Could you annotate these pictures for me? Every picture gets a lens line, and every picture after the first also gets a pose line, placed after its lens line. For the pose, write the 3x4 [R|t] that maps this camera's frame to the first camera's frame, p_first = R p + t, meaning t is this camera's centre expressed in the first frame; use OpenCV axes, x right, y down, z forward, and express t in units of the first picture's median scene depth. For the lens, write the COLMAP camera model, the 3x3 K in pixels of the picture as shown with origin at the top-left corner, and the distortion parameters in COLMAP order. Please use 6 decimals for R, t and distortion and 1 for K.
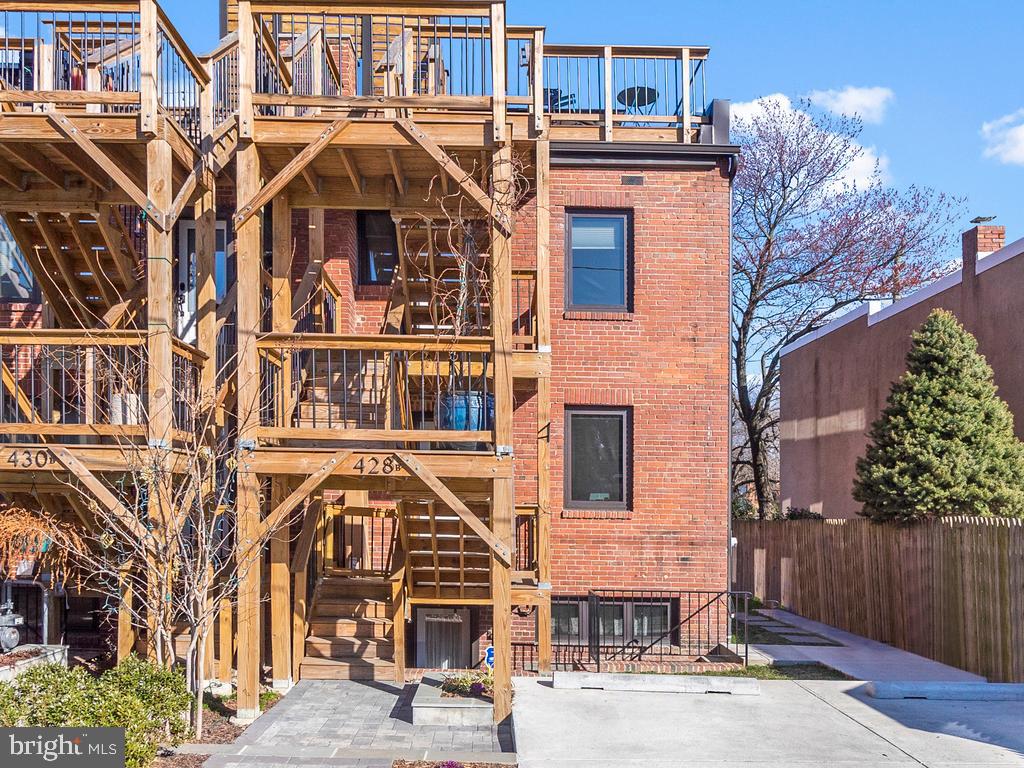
lens RADIAL K [[747.2, 0, 513.8], [0, 747.2, 387.4], [0, 0, 1]] dist [-0.001459, -0.005562]
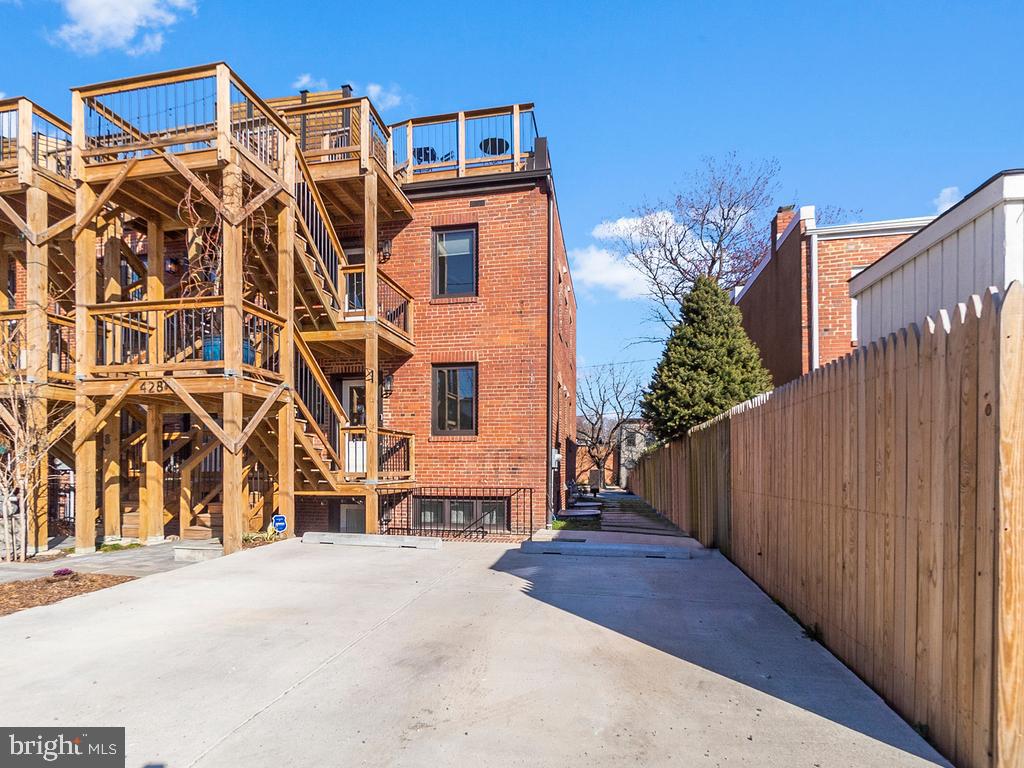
lens RADIAL K [[496.0, 0, 507.0], [0, 496.0, 391.5], [0, 0, 1]] dist [-0.004711, 0.000975]
pose [[0.981225, -0.045977, -0.187307, 0.407519], [0.047322, 0.998876, 0.002712, 0.084740], [0.186971, -0.011525, 0.982298, 0.096363]]
